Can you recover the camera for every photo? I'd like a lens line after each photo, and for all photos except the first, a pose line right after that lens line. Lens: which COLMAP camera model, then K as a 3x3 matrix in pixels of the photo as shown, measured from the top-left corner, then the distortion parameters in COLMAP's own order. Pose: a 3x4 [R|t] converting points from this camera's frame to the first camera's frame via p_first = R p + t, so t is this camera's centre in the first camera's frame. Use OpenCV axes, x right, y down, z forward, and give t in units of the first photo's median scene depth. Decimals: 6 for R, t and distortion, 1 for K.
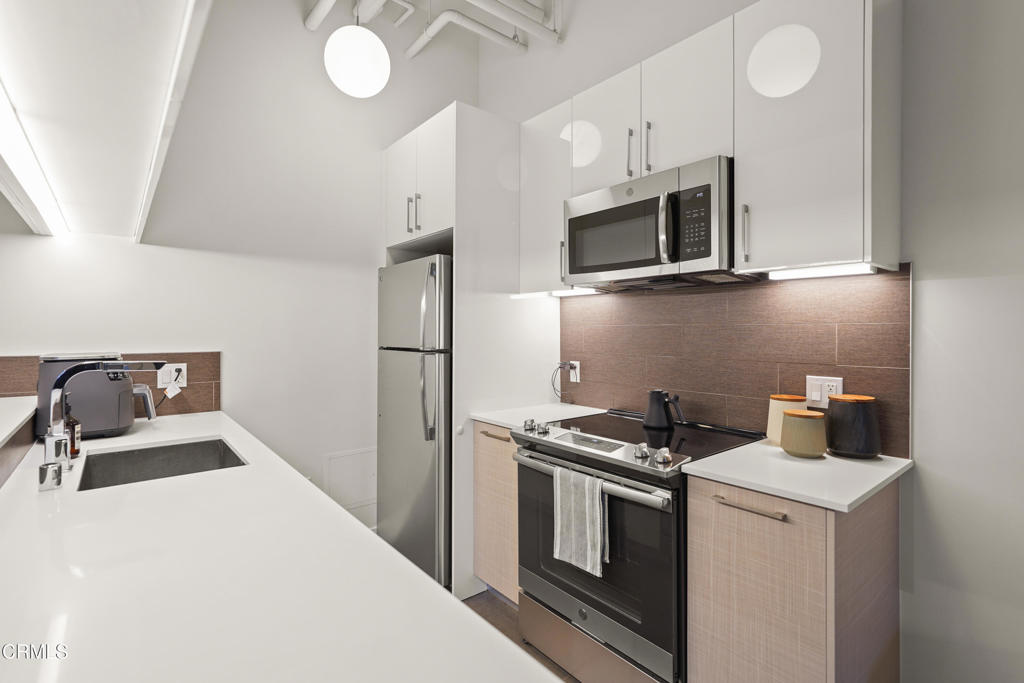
lens RADIAL K [[482.9, 0, 510.1], [0, 482.9, 332.7], [0, 0, 1]] dist [0.003662, 0.000302]
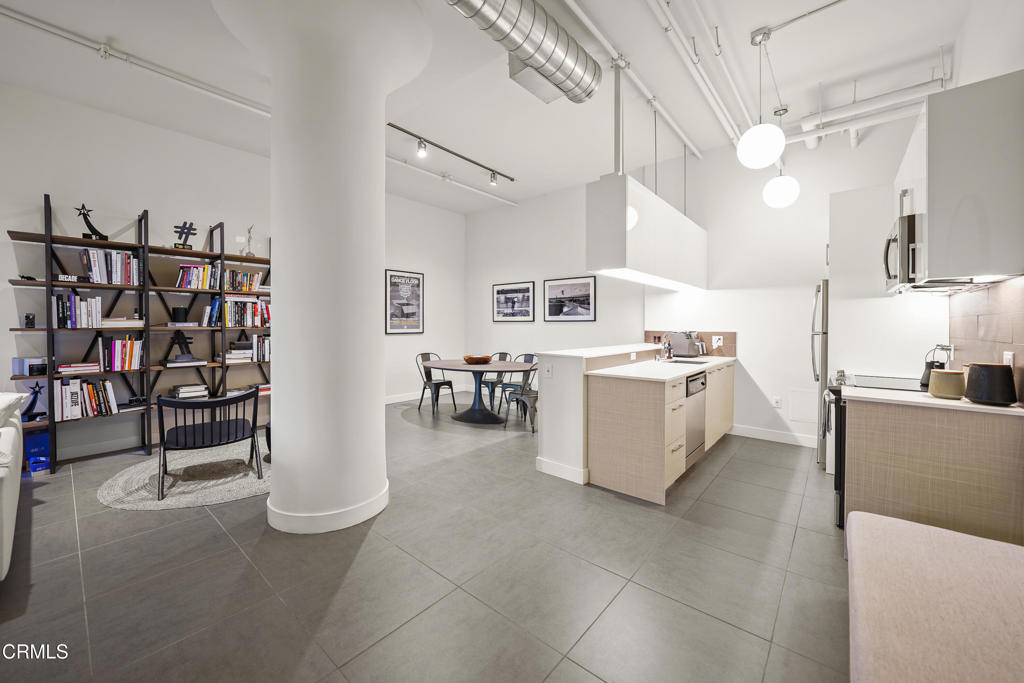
lens RADIAL K [[390.8, 0, 508.9], [0, 390.8, 329.9], [0, 0, 1]] dist [-0.026265, 0.010652]
pose [[0.175926, 0.011190, -0.984340, 1.230517], [-0.005377, 0.999931, 0.010406, 0.019931], [0.984389, 0.003462, 0.175974, -0.476974]]
